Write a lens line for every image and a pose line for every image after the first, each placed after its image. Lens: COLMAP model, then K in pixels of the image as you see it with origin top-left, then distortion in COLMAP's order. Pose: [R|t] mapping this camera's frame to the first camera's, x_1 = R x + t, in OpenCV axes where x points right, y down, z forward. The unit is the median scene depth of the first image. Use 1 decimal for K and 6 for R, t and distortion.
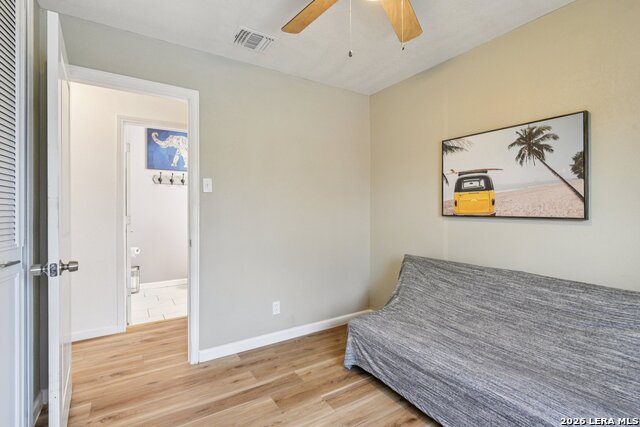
lens RADIAL K [[298.5, 0, 316.9], [0, 298.5, 211.1], [0, 0, 1]] dist [0.001712, -0.001400]
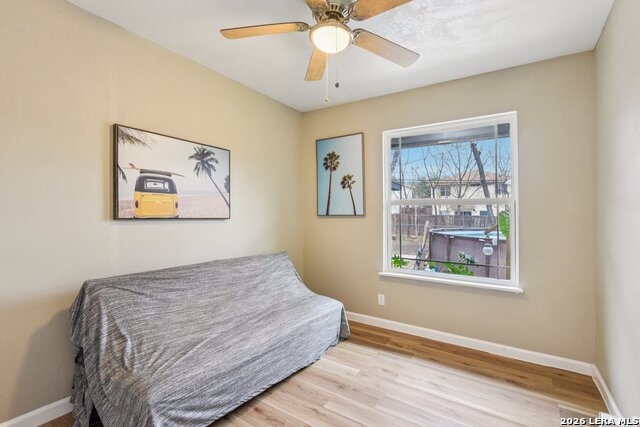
lens RADIAL K [[298.5, 0, 316.9], [0, 298.5, 211.1], [0, 0, 1]] dist [0.001712, -0.001400]
pose [[-0.397165, 0.012419, 0.917663, -0.630998], [0.002655, 0.999920, -0.012383, 0.006118], [-0.917743, -0.002482, -0.397166, 1.039965]]
